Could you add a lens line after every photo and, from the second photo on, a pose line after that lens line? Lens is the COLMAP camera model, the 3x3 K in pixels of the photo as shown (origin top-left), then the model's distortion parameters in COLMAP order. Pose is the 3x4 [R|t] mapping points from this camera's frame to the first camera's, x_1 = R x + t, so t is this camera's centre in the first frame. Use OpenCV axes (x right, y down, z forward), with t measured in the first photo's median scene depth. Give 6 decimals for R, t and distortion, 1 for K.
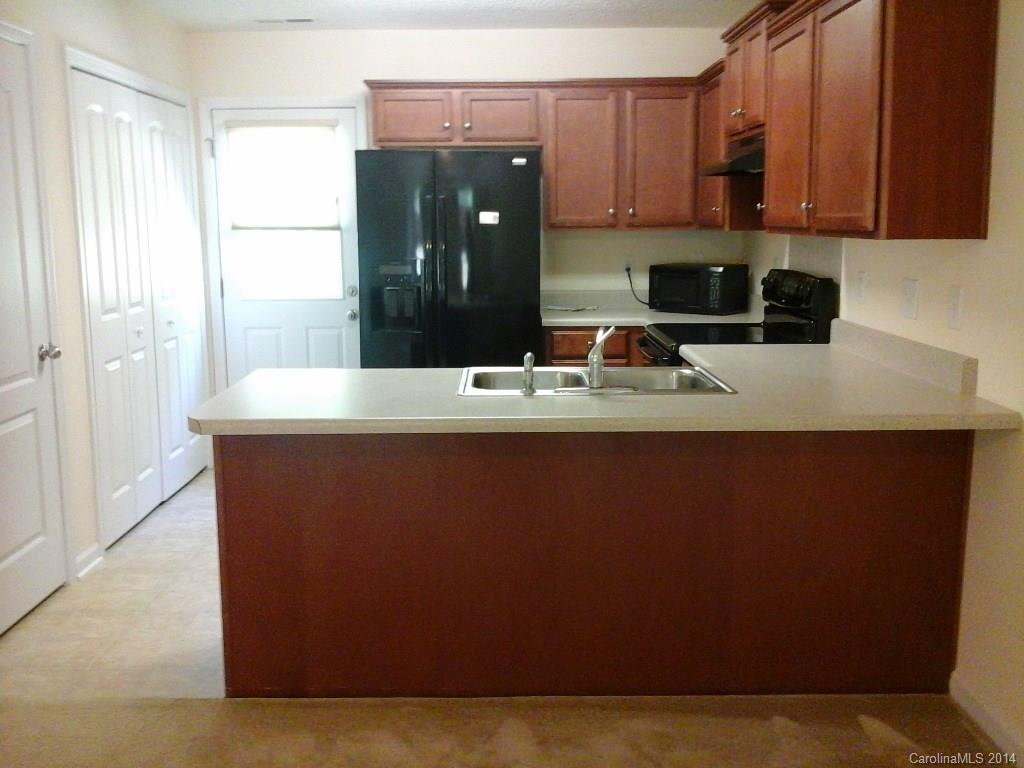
lens RADIAL K [[952.8, 0, 512.0], [0, 952.8, 384.0], [0, 0, 1]] dist [-0.007290, -0.005330]
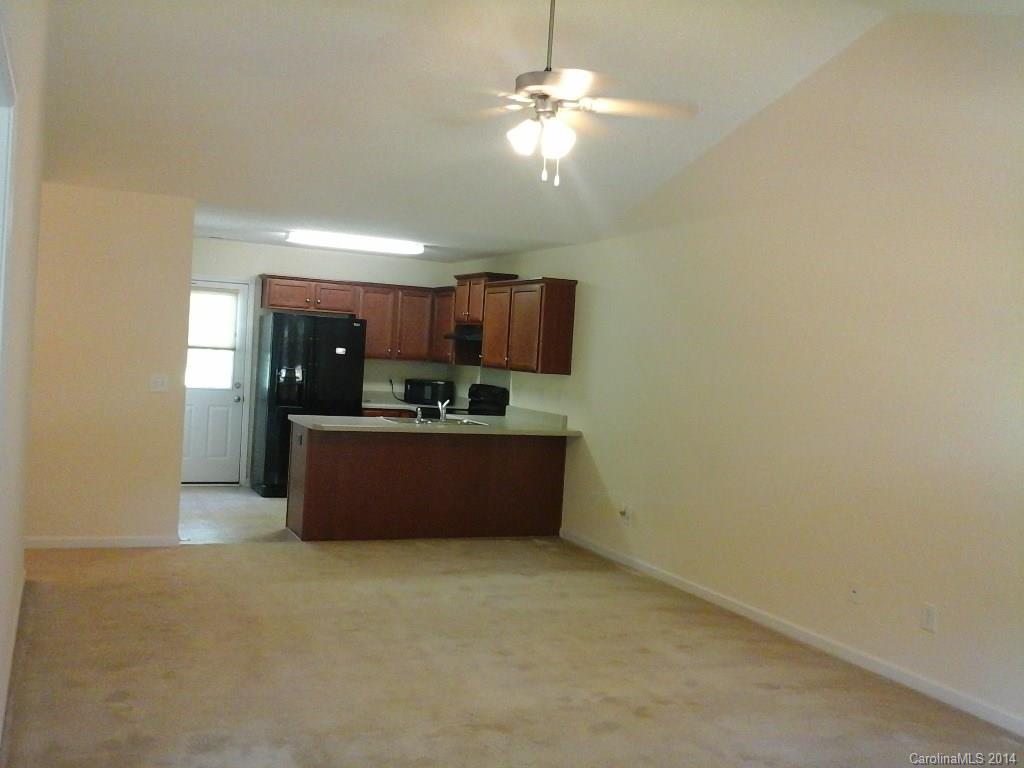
lens RADIAL K [[952.8, 0, 512.0], [0, 952.8, 384.0], [0, 0, 1]] dist [-0.007290, -0.005330]
pose [[0.905982, 0.046680, 0.420735, -0.504134], [0.006545, 0.992238, -0.124181, 0.134475], [-0.423266, 0.115259, 0.898644, -0.877960]]
